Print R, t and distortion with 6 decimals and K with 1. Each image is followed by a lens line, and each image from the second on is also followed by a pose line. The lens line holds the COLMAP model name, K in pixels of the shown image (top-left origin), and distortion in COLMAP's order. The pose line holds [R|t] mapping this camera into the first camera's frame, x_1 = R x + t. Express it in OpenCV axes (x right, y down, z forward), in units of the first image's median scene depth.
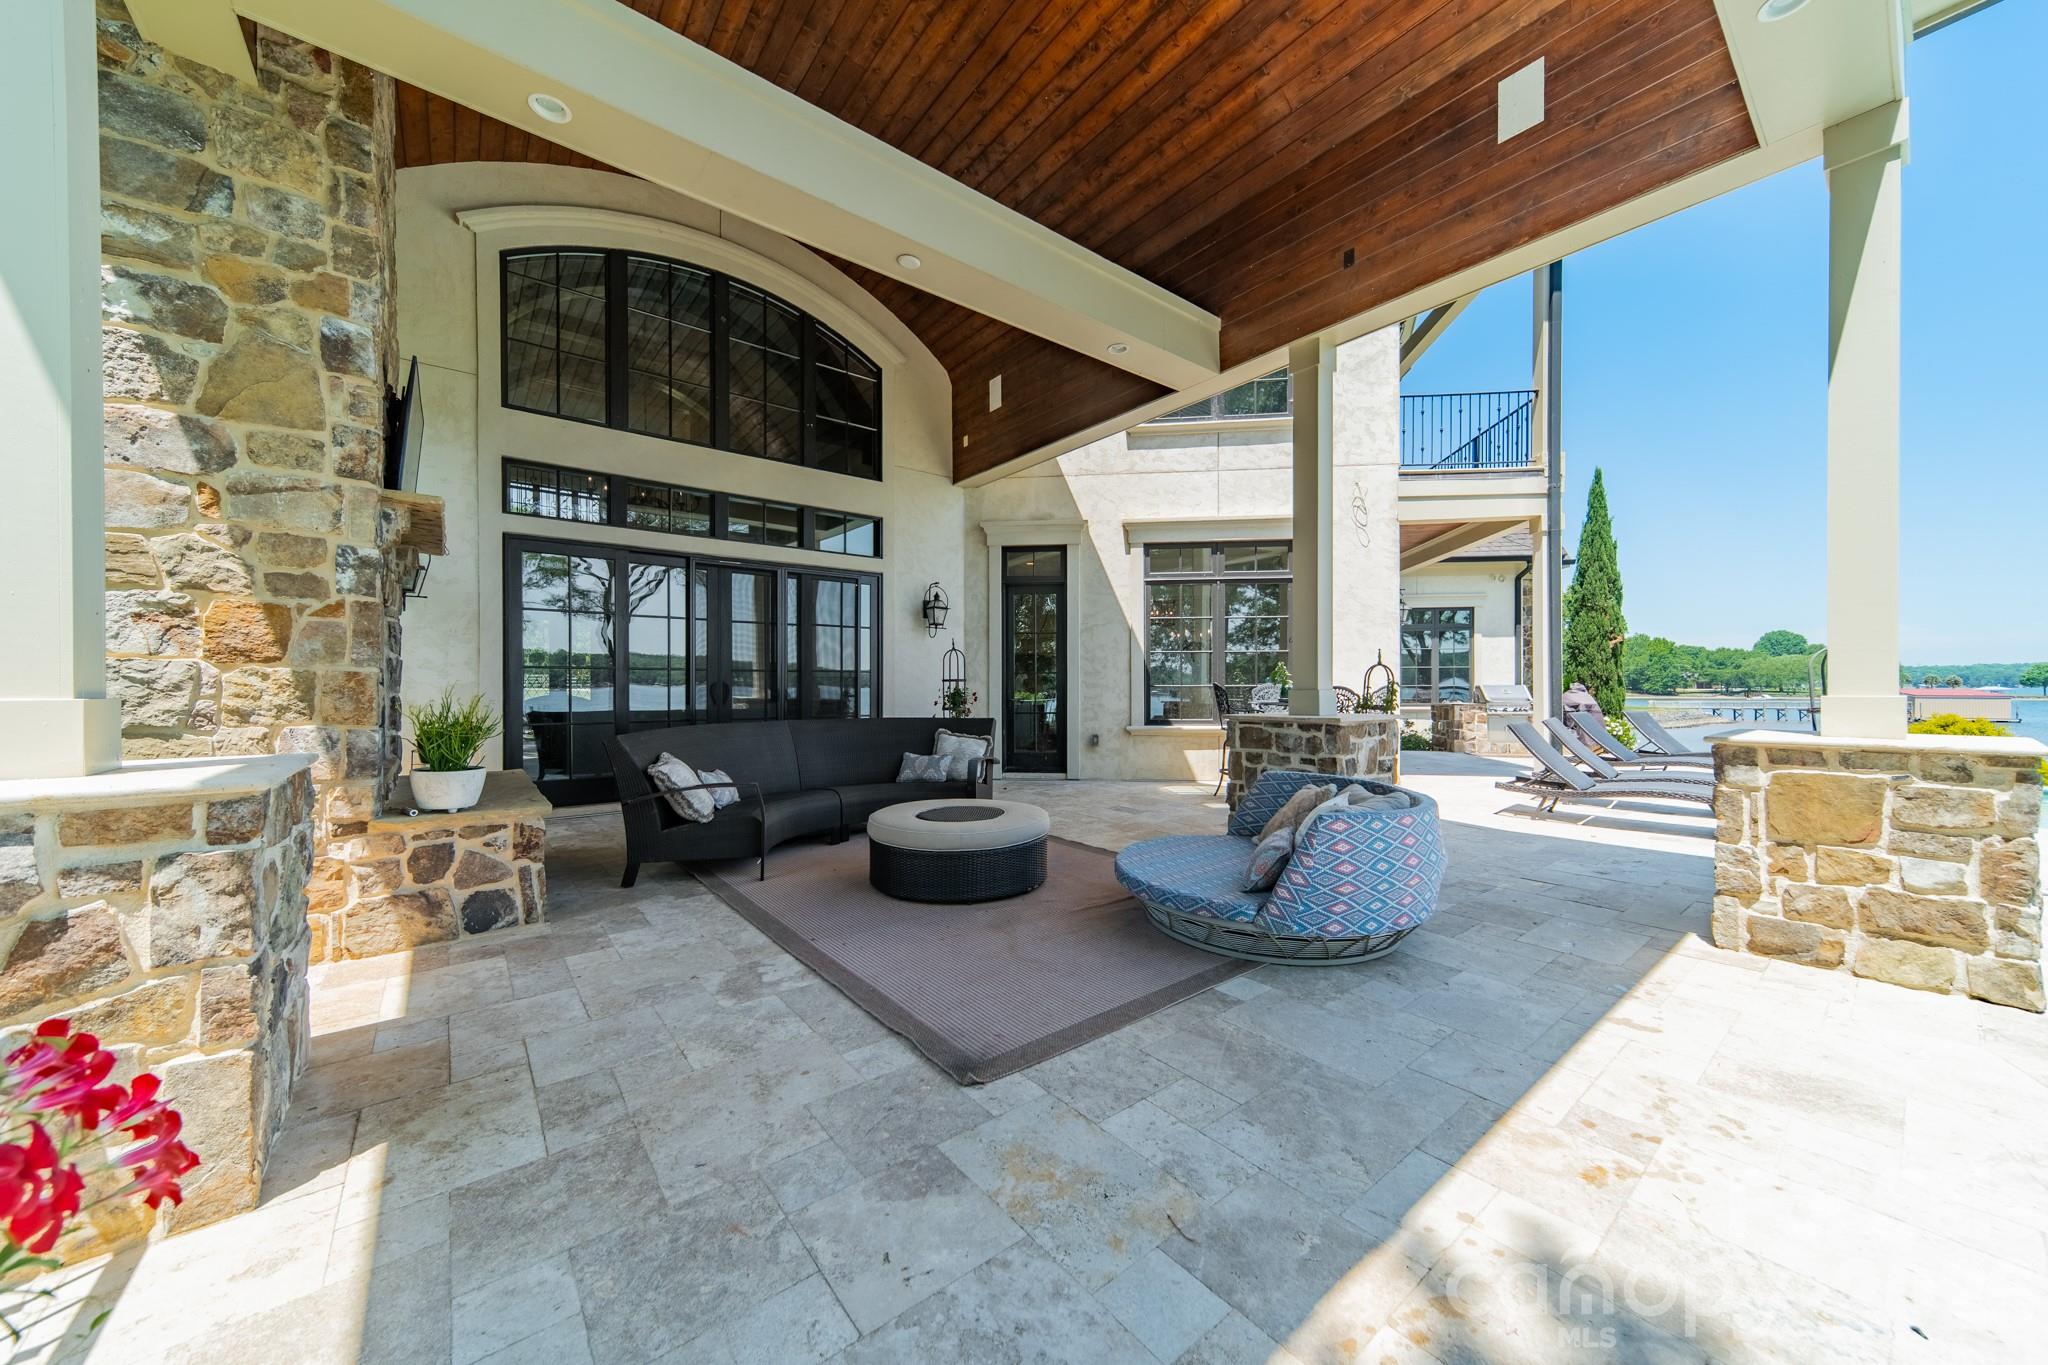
lens RADIAL K [[726.6, 0, 1036.8], [0, 726.6, 693.4], [0, 0, 1]] dist [0.000962, 0.000071]
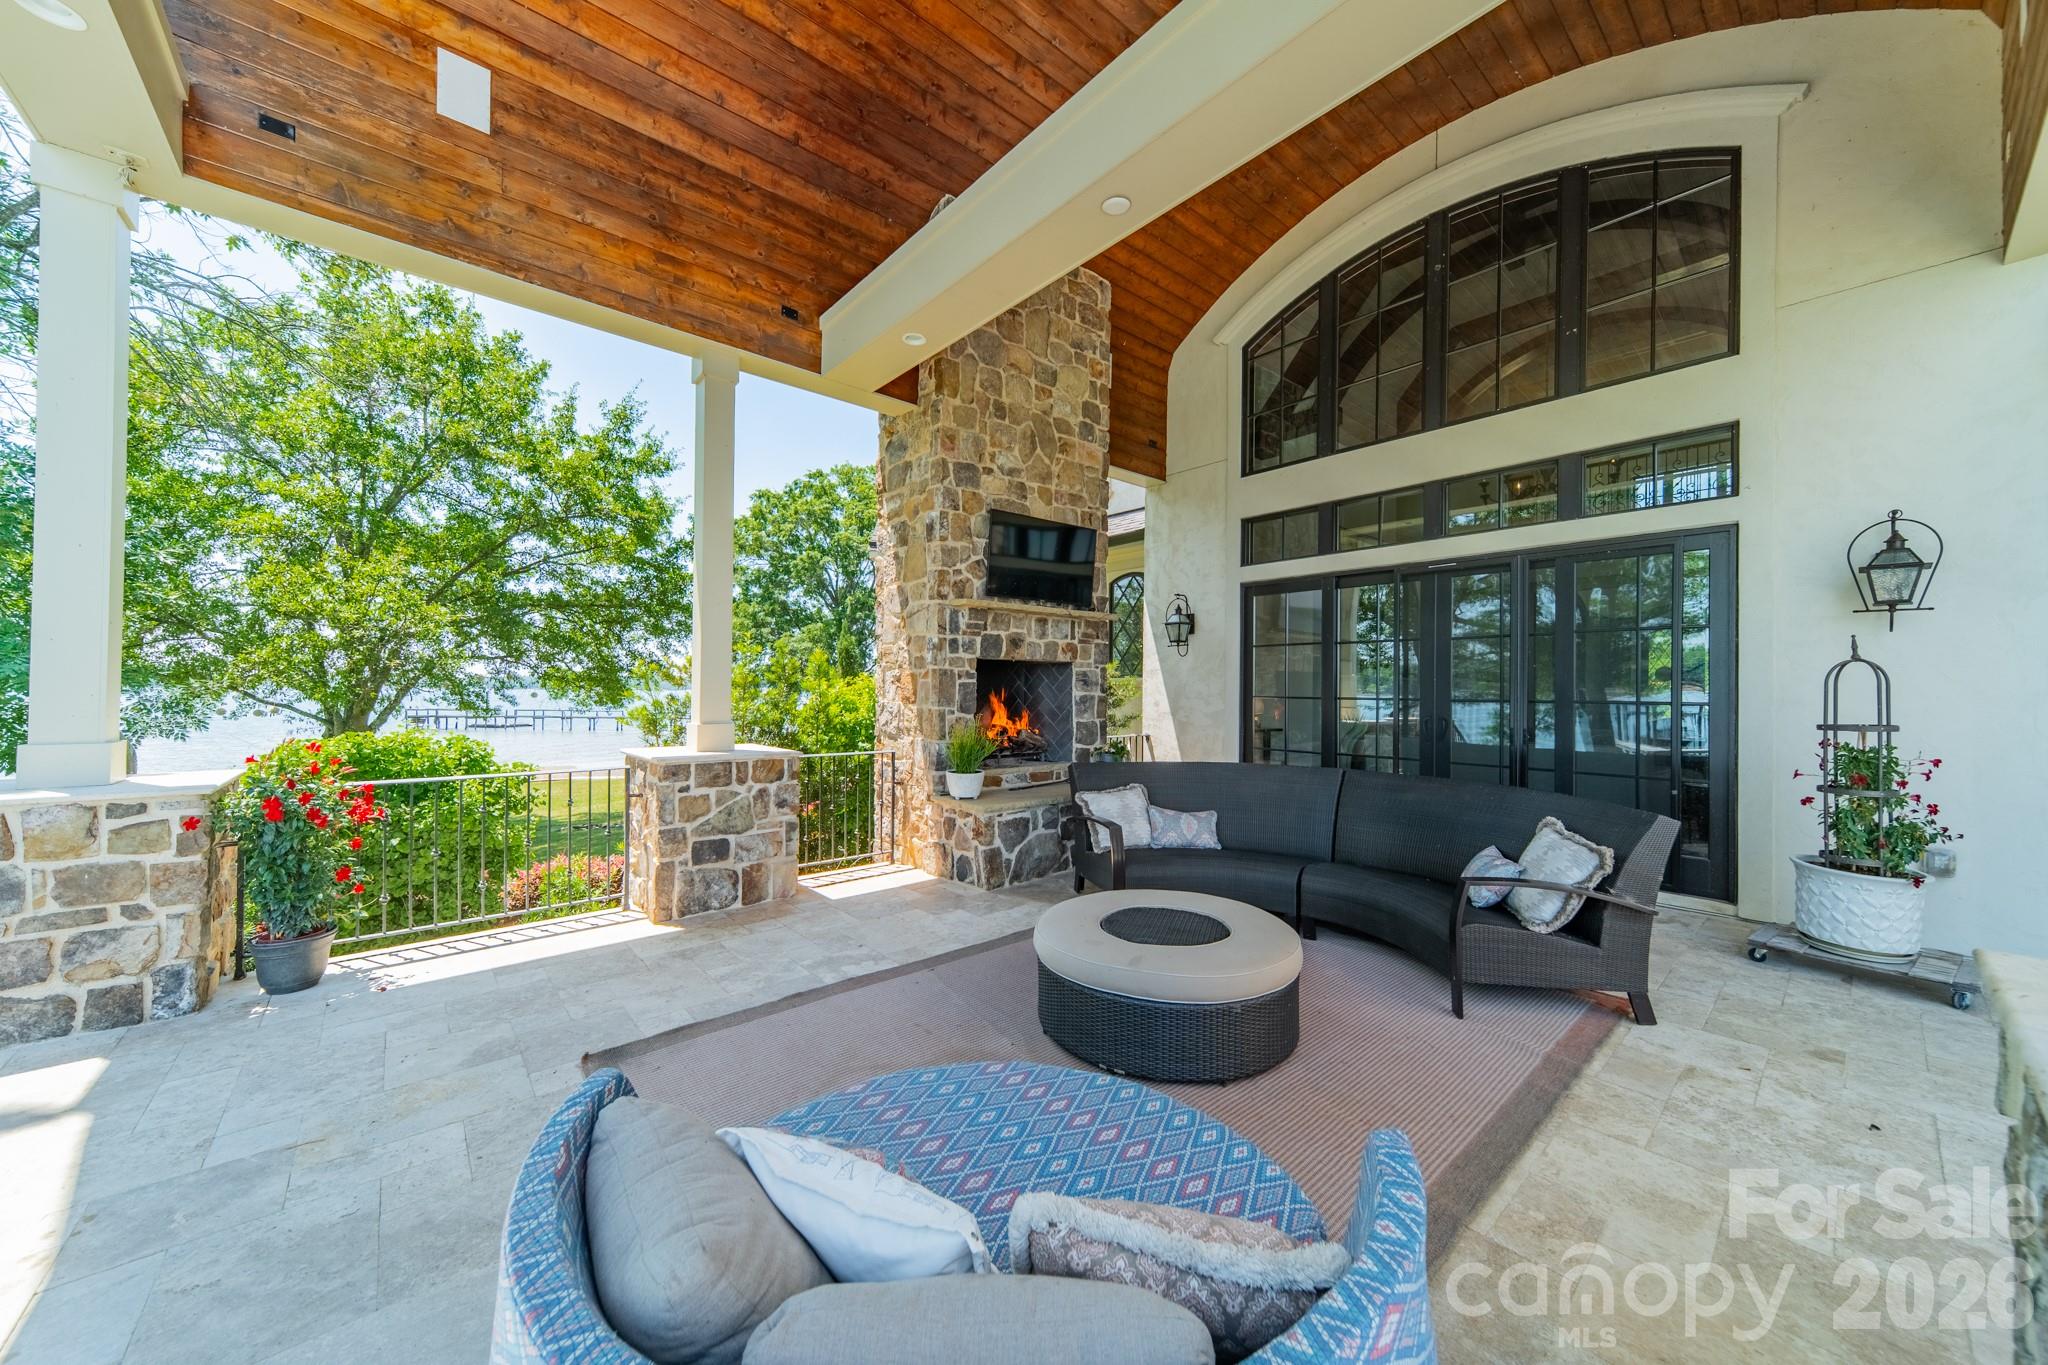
lens RADIAL K [[724.4, 0, 1022.4], [0, 724.4, 682.5], [0, 0, 1]] dist [0.009671, 0.000190]
pose [[0.030072, -0.008451, -0.999512, 0.841591], [-0.017196, 0.999812, -0.008971, -0.083790], [0.999400, 0.017458, 0.029921, 1.195431]]
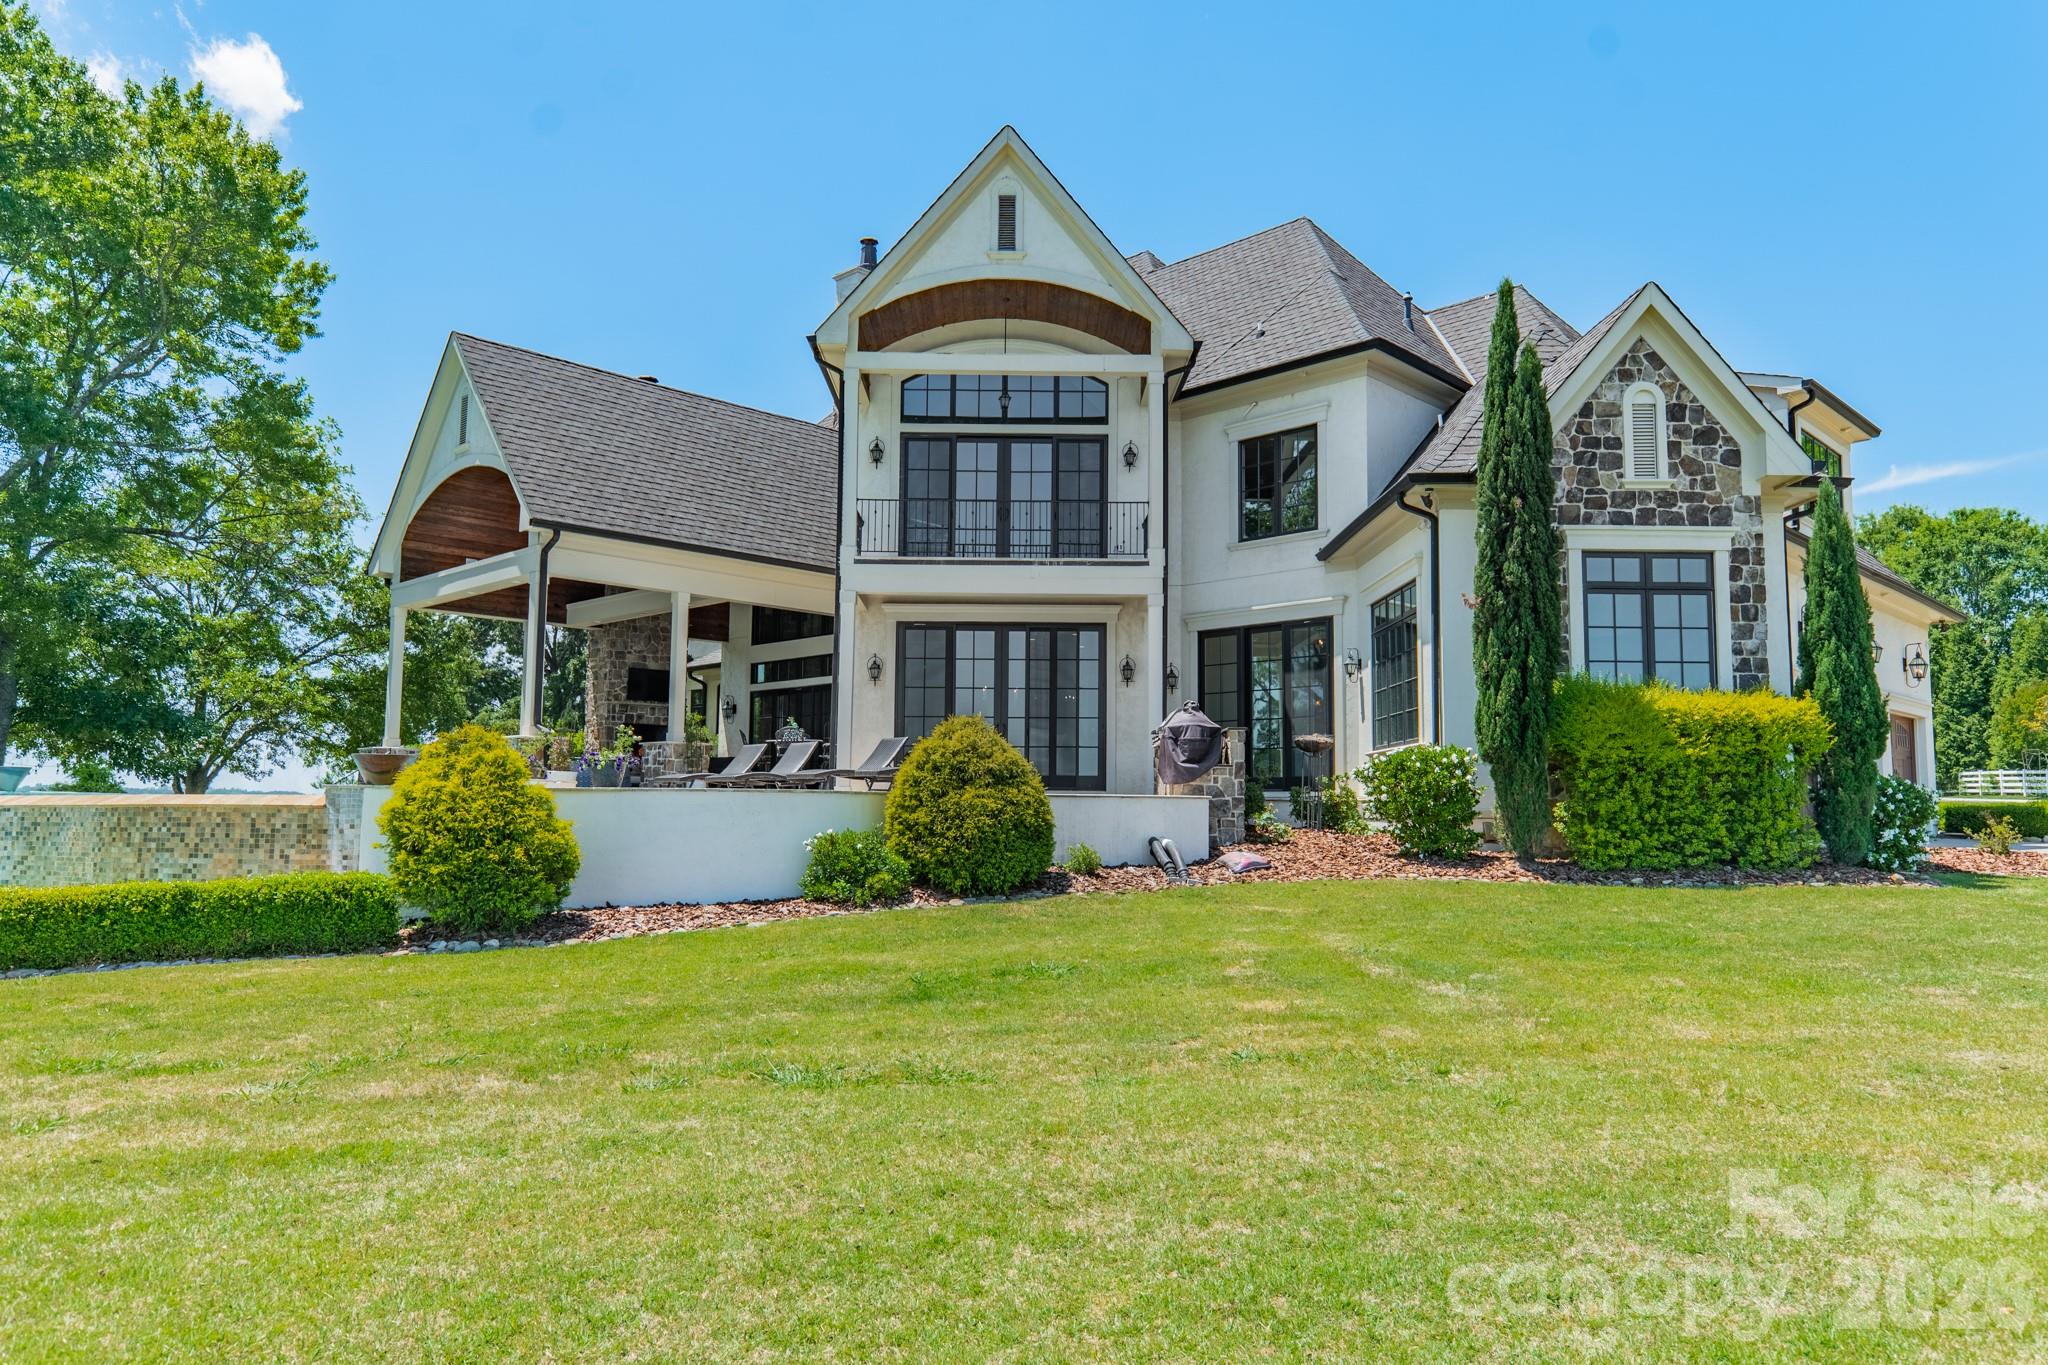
lens RADIAL K [[1383.4, 0, 1024.0], [0, 1383.4, 682.5], [0, 0, 1]] dist [0.000497, 0.000063]
pose [[0.114224, -0.092755, -0.989115, 8.620496], [-0.013363, 0.995398, -0.094888, 0.420817], [0.993365, 0.024056, 0.112459, 2.776172]]
